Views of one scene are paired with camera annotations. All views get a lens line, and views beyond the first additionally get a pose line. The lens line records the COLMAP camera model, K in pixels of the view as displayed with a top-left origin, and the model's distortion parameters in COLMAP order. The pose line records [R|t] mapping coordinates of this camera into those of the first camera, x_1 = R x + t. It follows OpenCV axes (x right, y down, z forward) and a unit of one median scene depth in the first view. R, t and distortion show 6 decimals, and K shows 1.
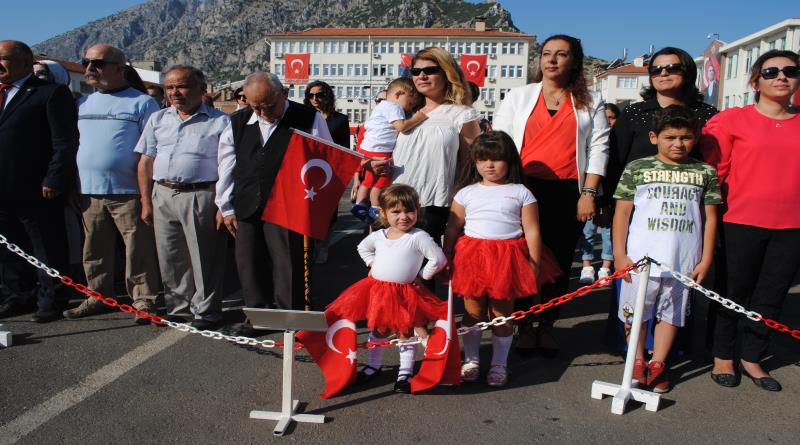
lens RADIAL K [[603.1, 0, 385.9], [0, 603.1, 252.1], [0, 0, 1]] dist [-0.070969, 0.004878]
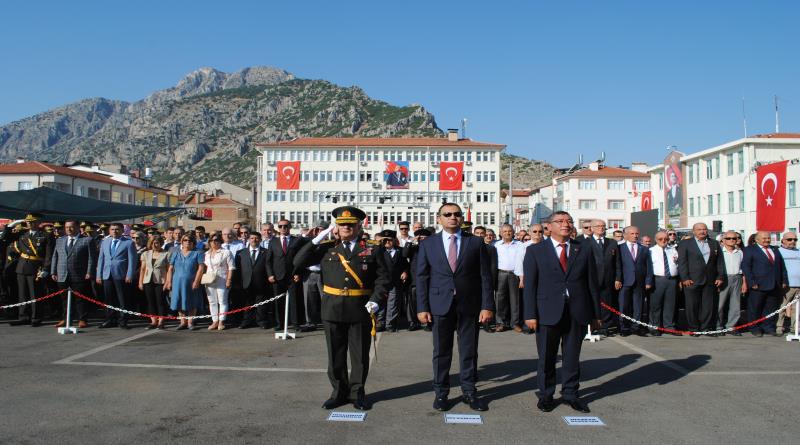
lens RADIAL K [[608.2, 0, 385.1], [0, 608.2, 236.5], [0, 0, 1]] dist [-0.074474, 0.001455]
pose [[0.993270, -0.016067, 0.114706, -0.104375], [0.036781, 0.982825, -0.180836, 0.003751], [-0.109830, 0.183838, 0.976801, -0.057564]]
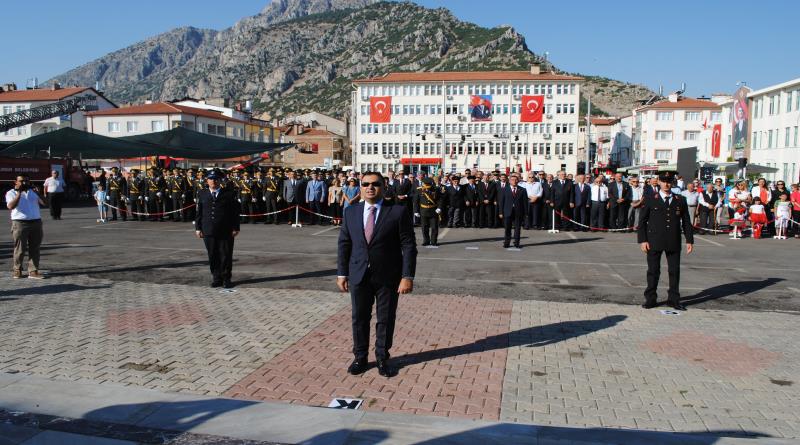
lens RADIAL K [[607.9, 0, 394.9], [0, 607.9, 235.4], [0, 0, 1]] dist [-0.075472, 0.014877]
pose [[0.999754, -0.017355, -0.013839, -0.109814], [0.016403, 0.997673, -0.066177, 0.017454], [0.014955, 0.065934, 0.997712, -0.163079]]
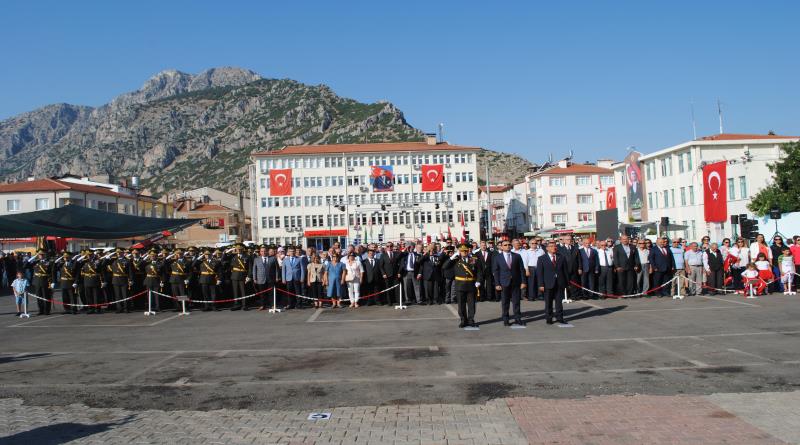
lens RADIAL K [[609.4, 0, 381.9], [0, 609.4, 224.4], [0, 0, 1]] dist [-0.073759, 0.000248]
pose [[0.986707, -0.051148, 0.154248, -0.142738], [0.080801, 0.977947, -0.192592, 0.011650], [-0.140995, 0.202495, 0.969080, -0.137313]]
